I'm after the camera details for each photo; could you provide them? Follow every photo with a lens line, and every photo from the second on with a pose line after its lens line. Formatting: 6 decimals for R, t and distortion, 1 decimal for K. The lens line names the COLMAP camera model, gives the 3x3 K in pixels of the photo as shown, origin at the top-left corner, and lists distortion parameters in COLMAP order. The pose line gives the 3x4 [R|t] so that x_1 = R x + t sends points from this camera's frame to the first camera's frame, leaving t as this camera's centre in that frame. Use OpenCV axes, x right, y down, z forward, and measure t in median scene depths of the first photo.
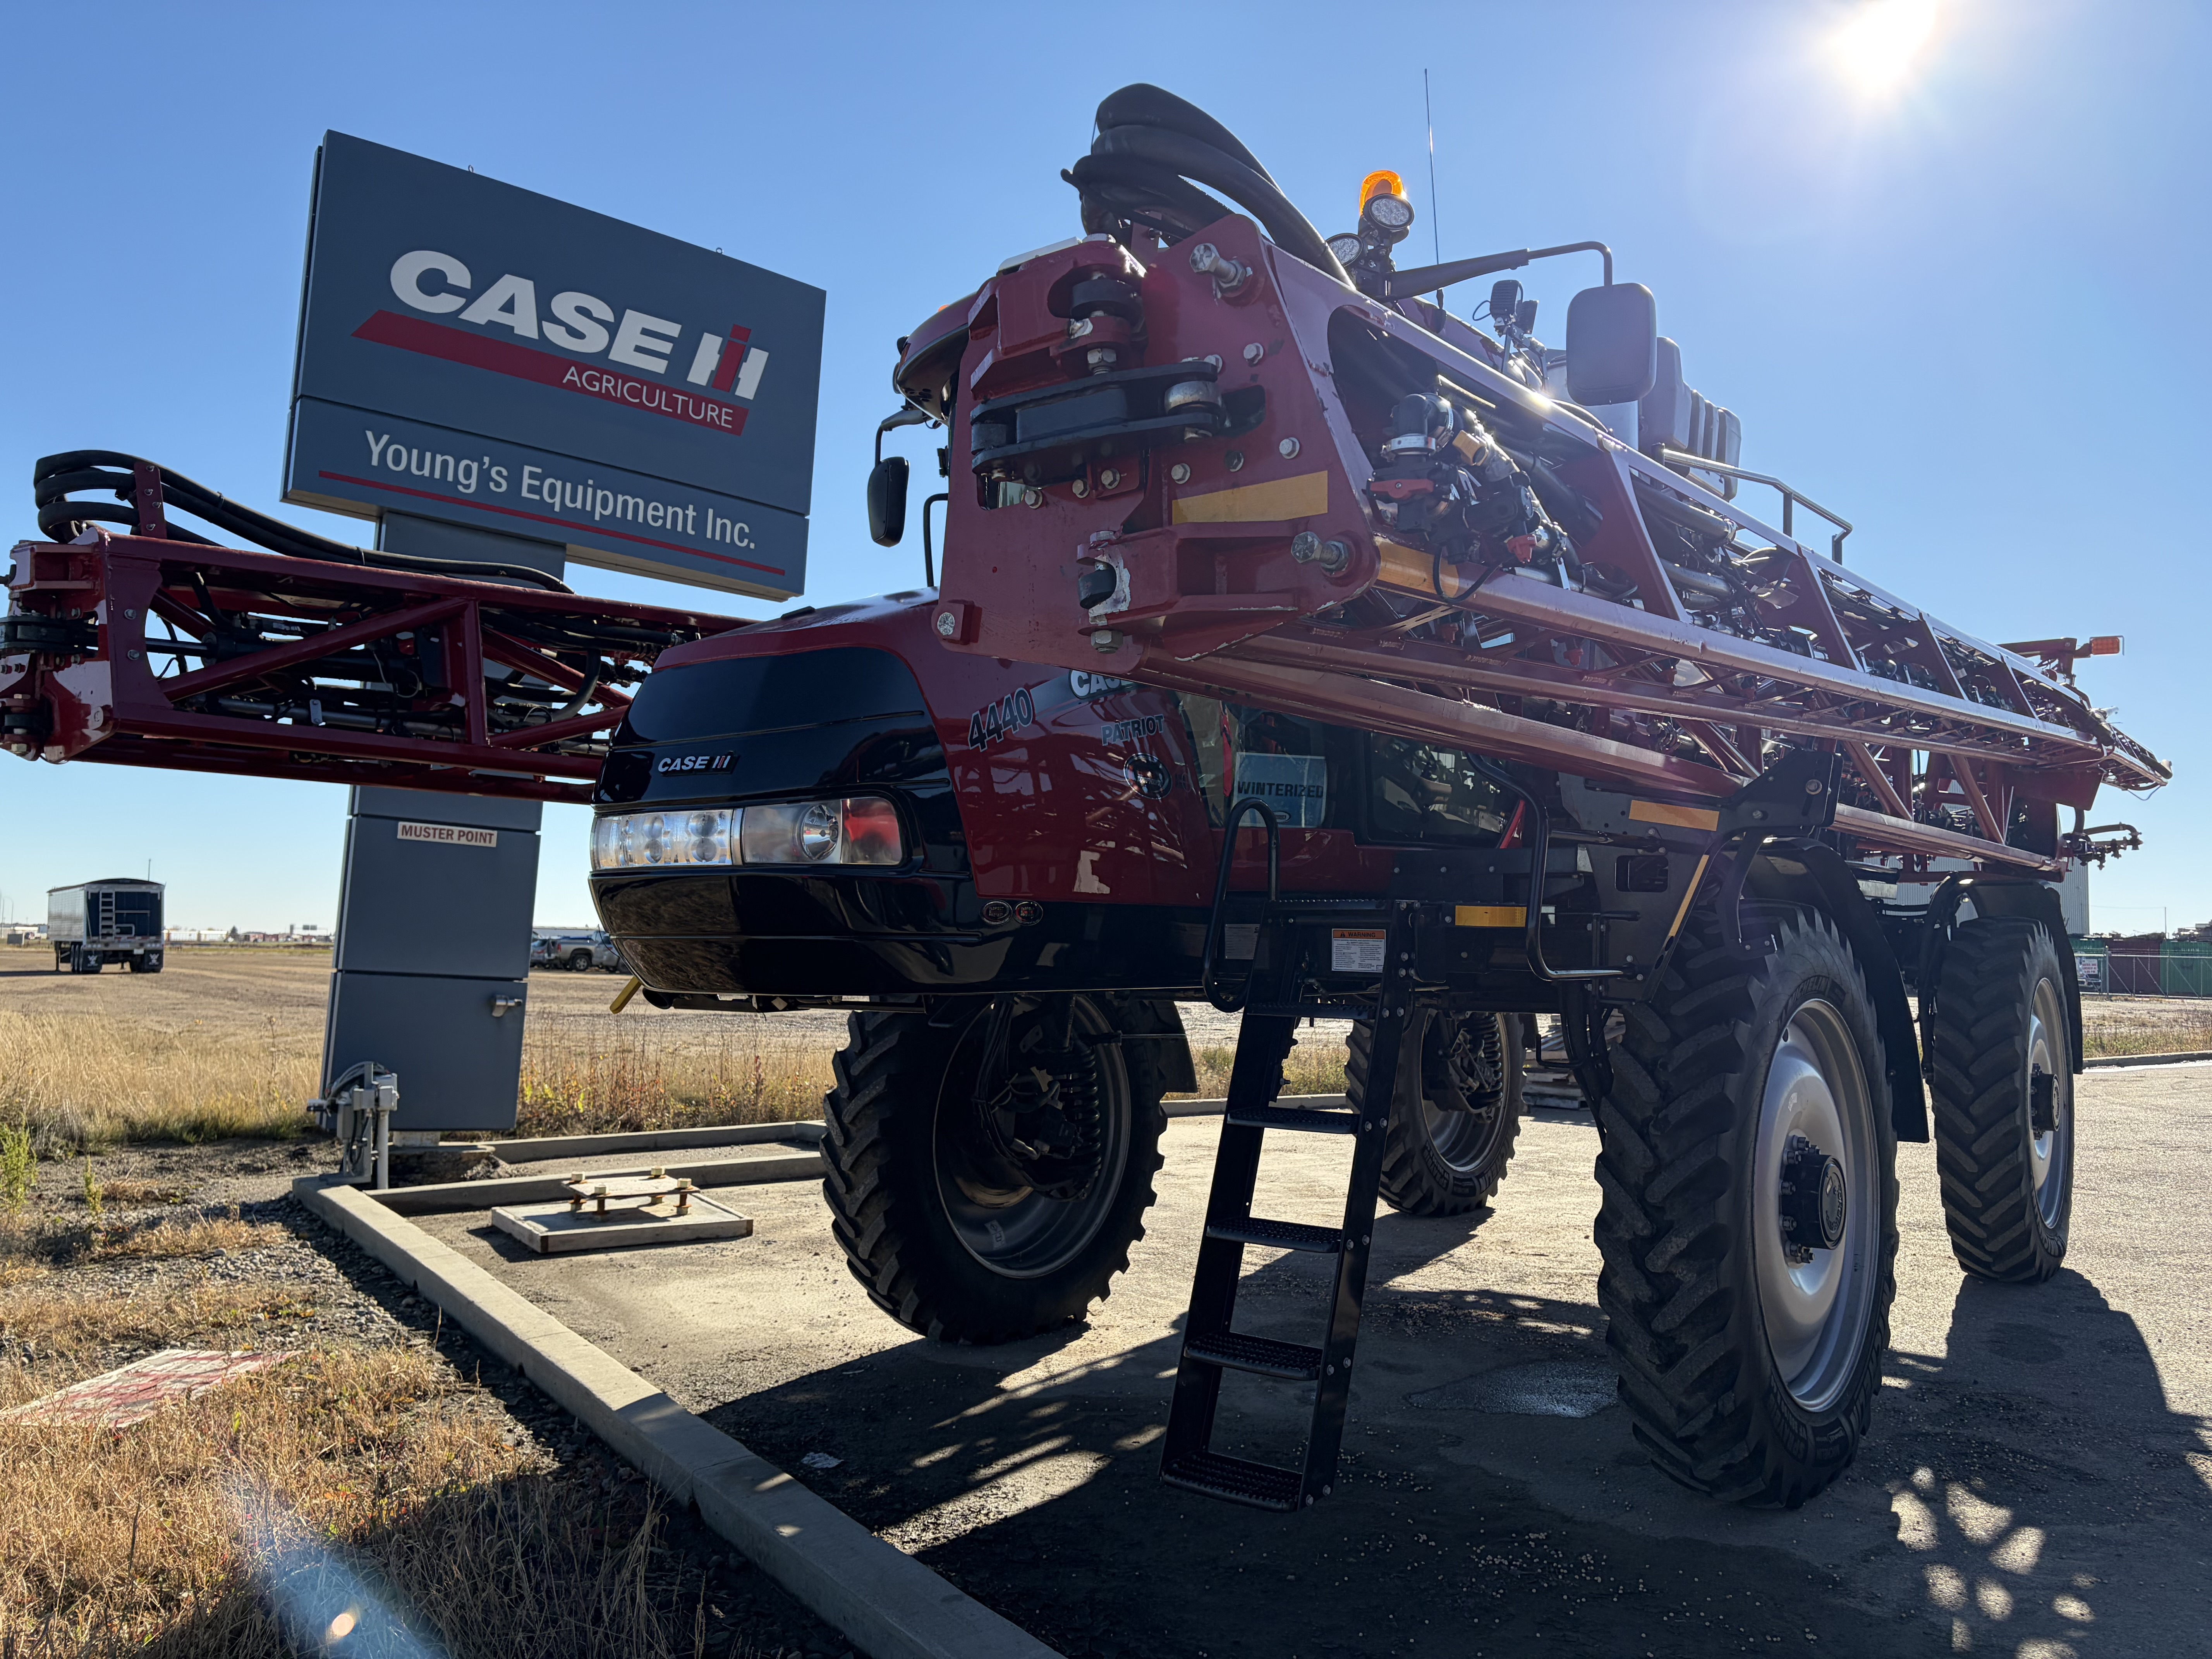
lens RADIAL K [[1668.3, 0, 1106.0], [0, 1668.3, 829.5], [0, 0, 1]] dist [0.032568, -0.004368]
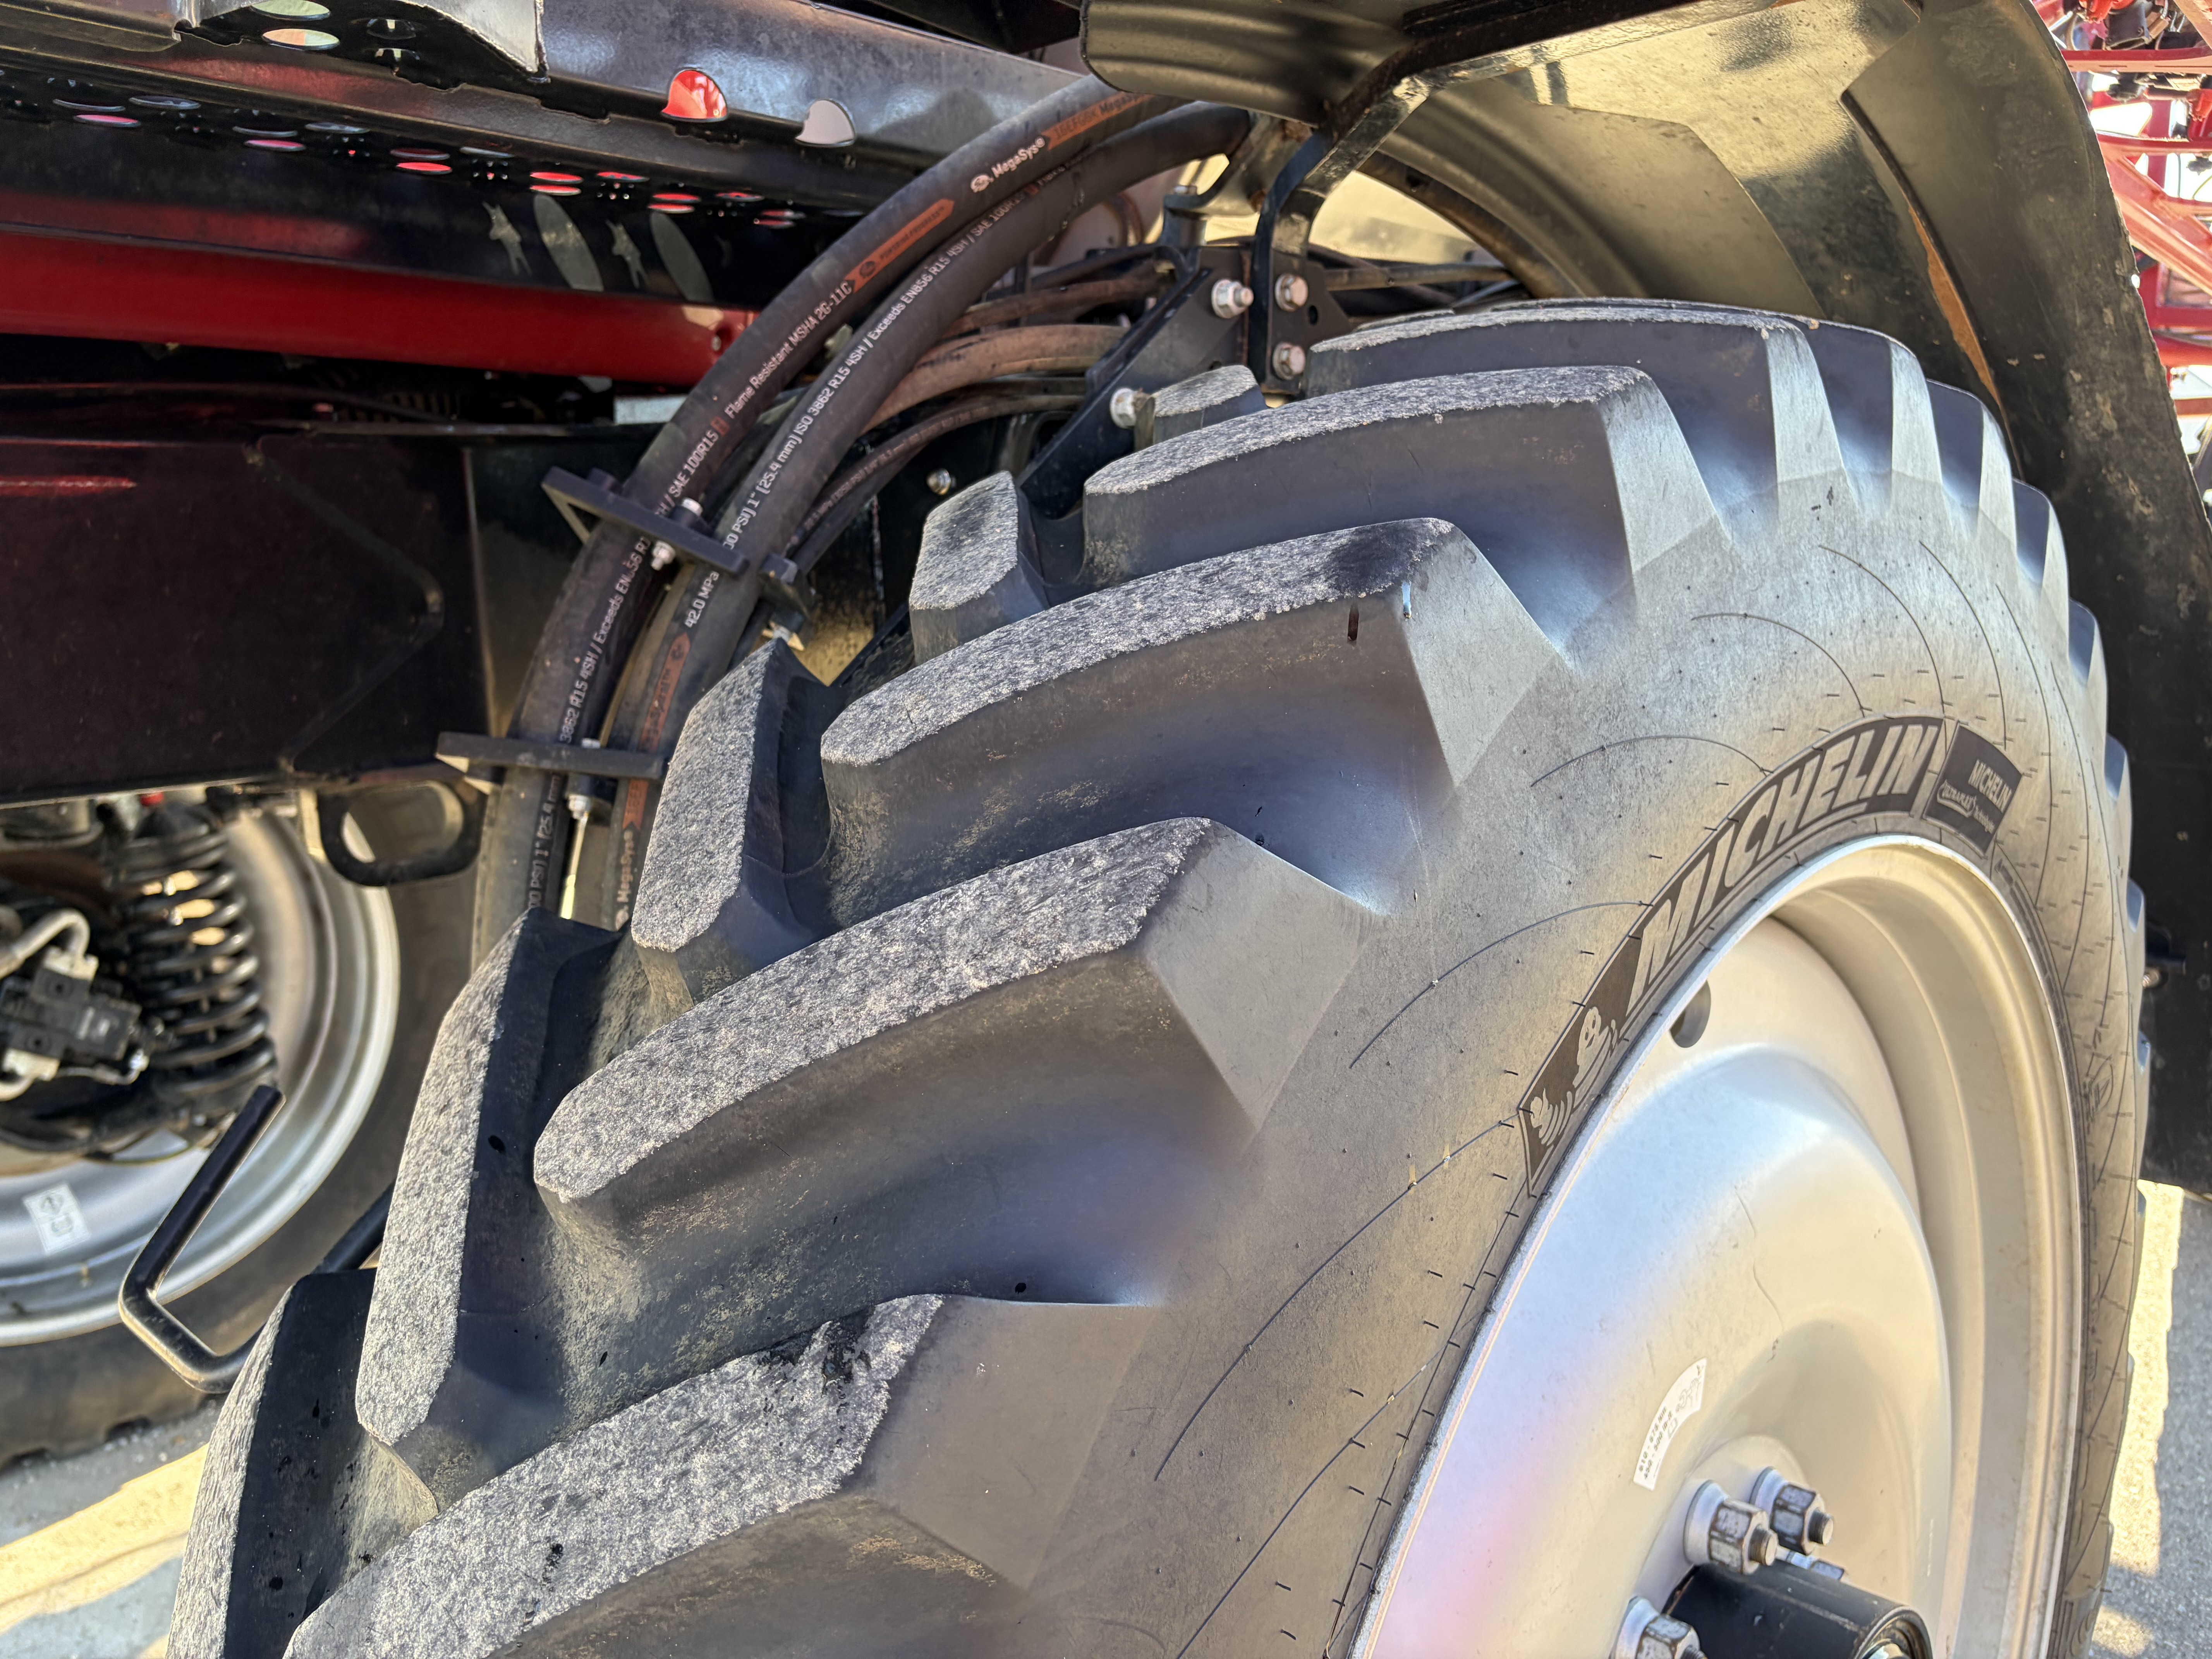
lens RADIAL K [[1668.3, 0, 1106.0], [0, 1668.3, 829.5], [0, 0, 1]] dist [0.032568, -0.004368]
pose [[0.998010, -0.003714, -0.062952, 0.263270], [0.017380, 0.975799, 0.217976, 0.042627], [0.060619, -0.218637, 0.973922, 0.609830]]
